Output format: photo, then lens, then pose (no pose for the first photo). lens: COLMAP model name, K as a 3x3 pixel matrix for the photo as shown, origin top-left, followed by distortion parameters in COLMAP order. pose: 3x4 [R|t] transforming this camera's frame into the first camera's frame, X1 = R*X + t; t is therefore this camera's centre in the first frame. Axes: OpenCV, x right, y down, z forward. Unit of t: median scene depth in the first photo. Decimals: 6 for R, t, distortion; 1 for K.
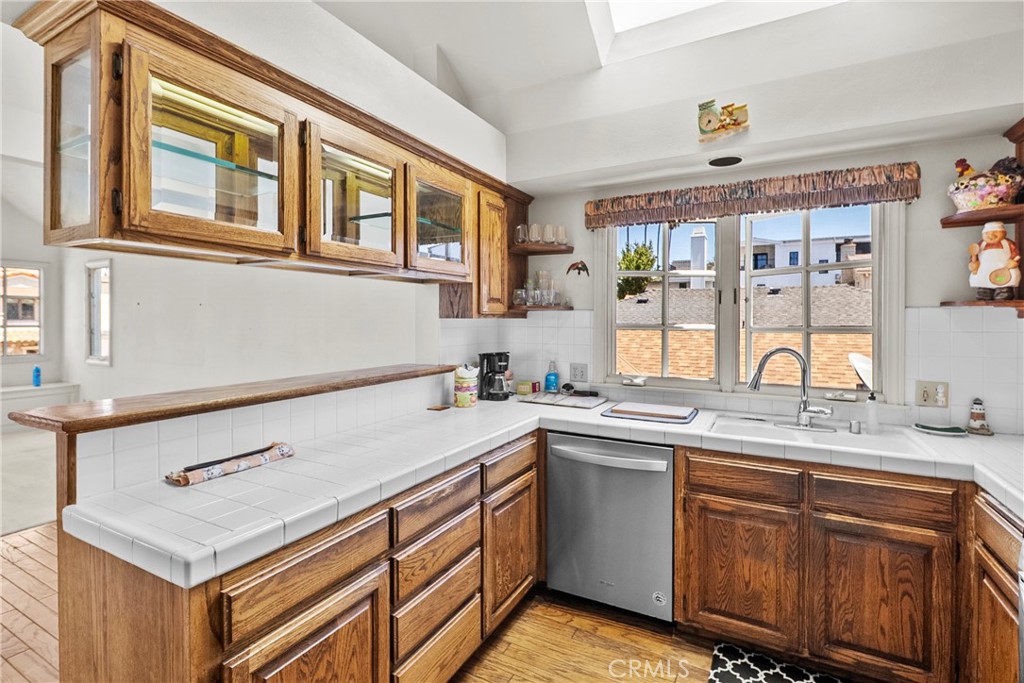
lens RADIAL K [[479.0, 0, 513.0], [0, 479.0, 318.4], [0, 0, 1]] dist [0.002382, -0.000510]
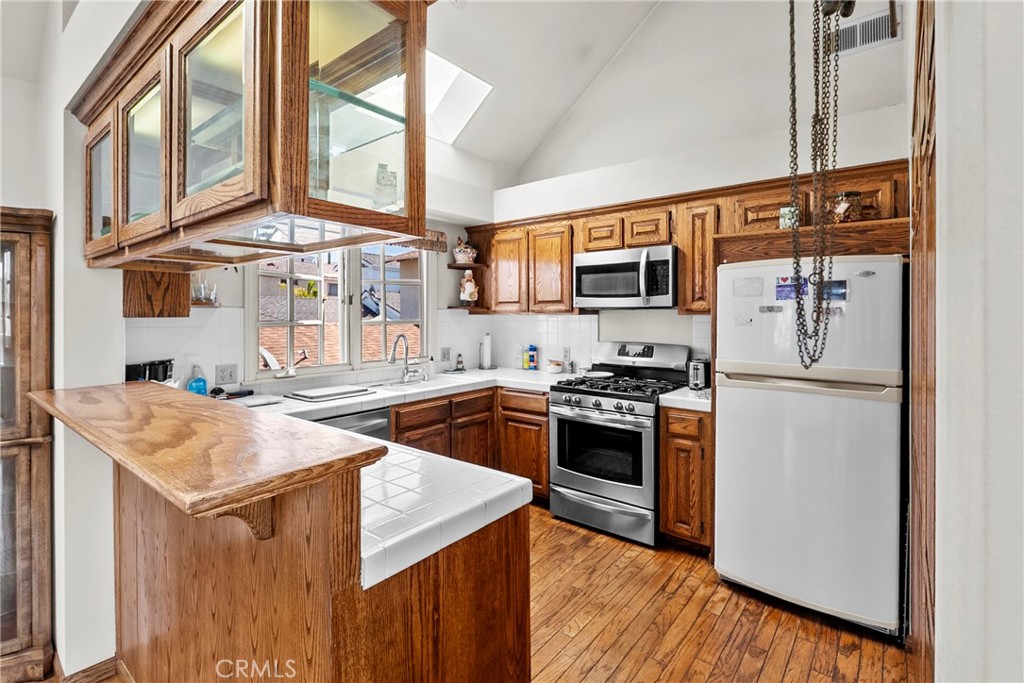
lens RADIAL K [[479.0, 0, 515.4], [0, 479.0, 314.4], [0, 0, 1]] dist [0.002382, -0.000510]
pose [[0.180163, -0.001091, 0.983636, -1.012993], [0.008753, 0.999962, -0.000494, 0.000952], [-0.983598, 0.008699, 0.180166, 0.393273]]
